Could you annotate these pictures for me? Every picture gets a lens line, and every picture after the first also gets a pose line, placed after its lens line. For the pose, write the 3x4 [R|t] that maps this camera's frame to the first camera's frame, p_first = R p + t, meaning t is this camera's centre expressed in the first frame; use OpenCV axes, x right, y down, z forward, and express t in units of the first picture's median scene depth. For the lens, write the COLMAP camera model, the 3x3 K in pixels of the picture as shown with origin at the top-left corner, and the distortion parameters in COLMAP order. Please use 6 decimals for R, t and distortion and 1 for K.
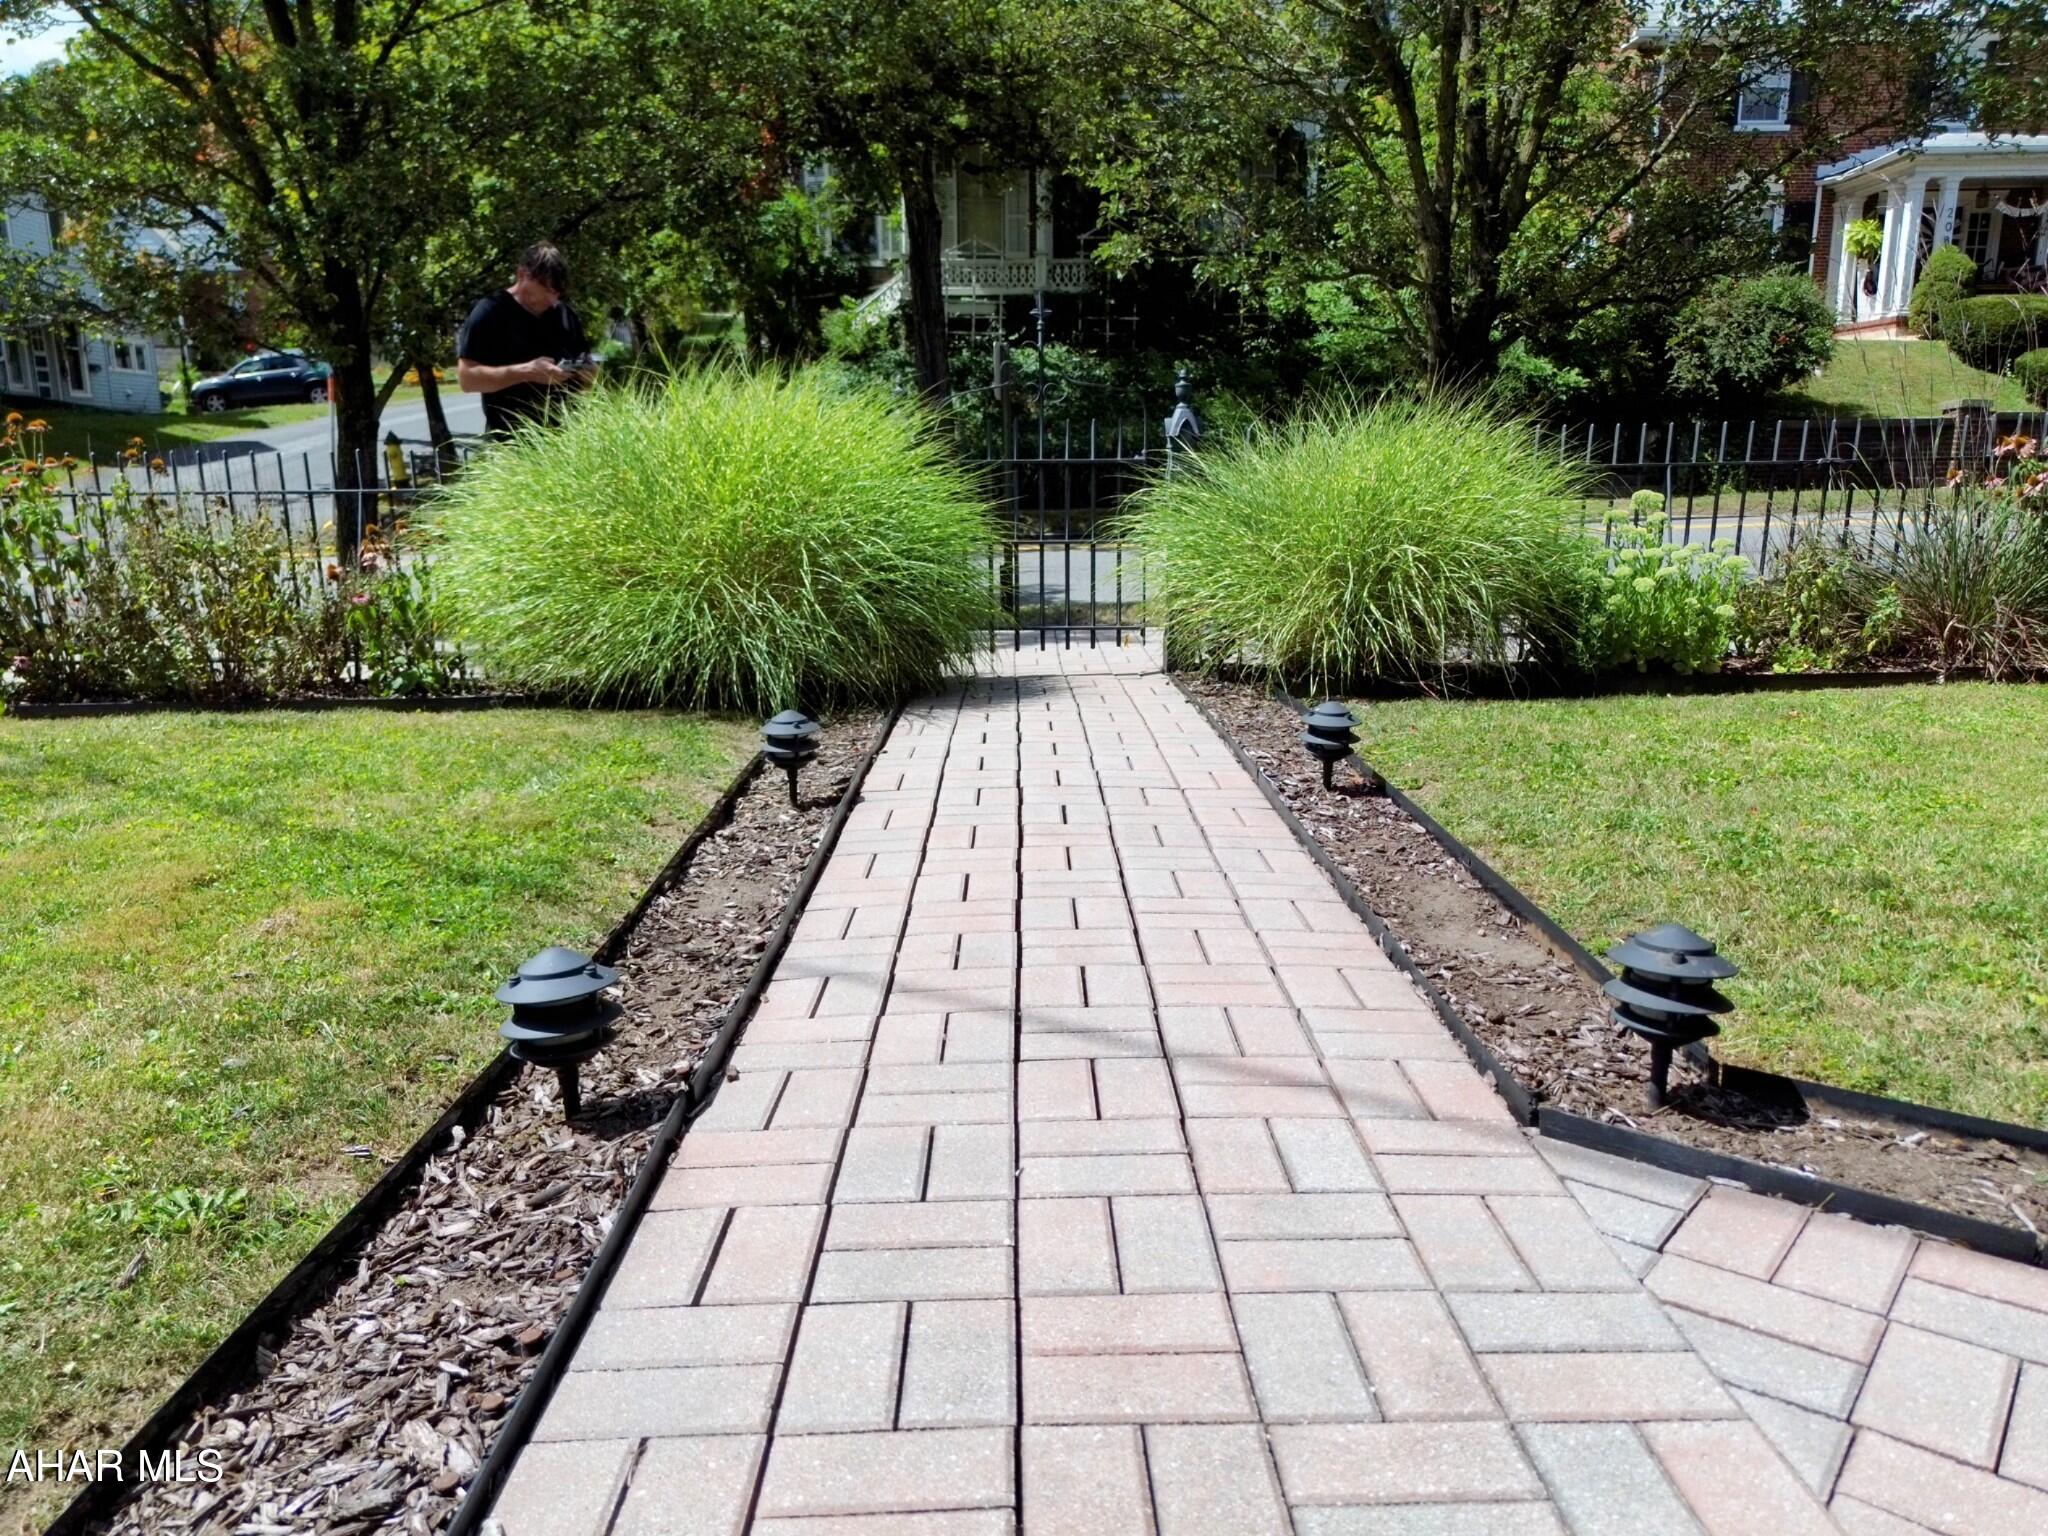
lens RADIAL K [[1434.7, 0, 1028.7], [0, 1434.7, 770.4], [0, 0, 1]] dist [0.057556, -0.053384]
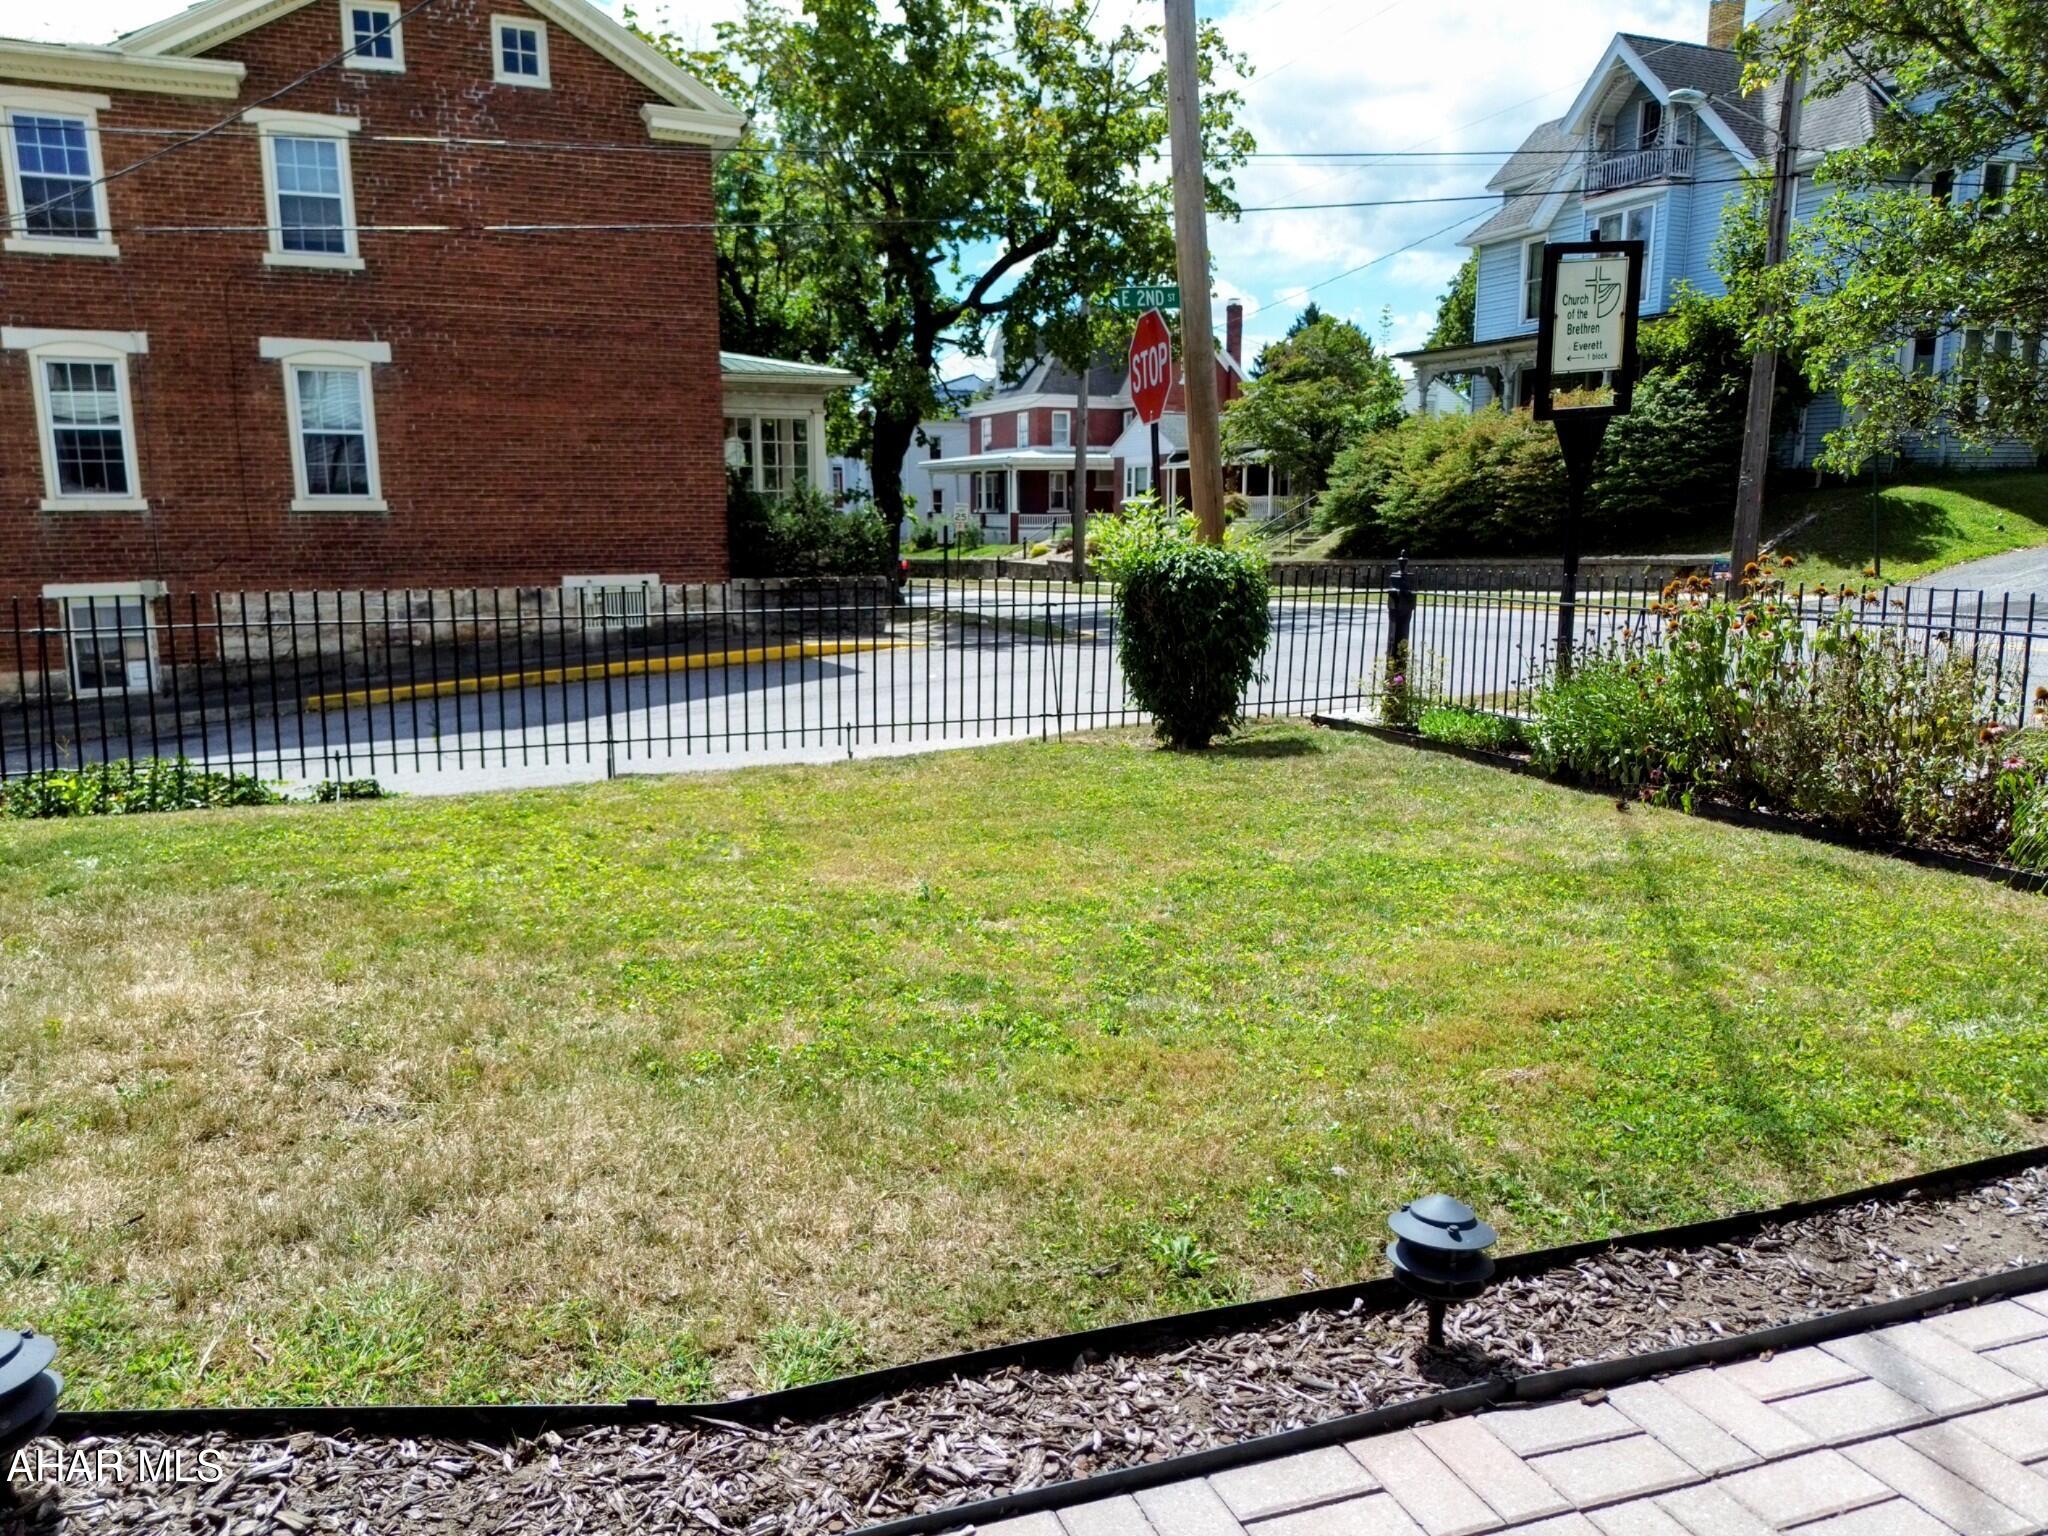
lens RADIAL K [[1434.7, 0, 1025.6], [0, 1434.7, 770.9], [0, 0, 1]] dist [0.057556, -0.053384]
pose [[0.339376, 0.171559, -0.924874, 0.557621], [-0.196228, 0.974508, 0.108762, -0.263510], [0.919956, 0.144575, 0.364389, 0.229701]]
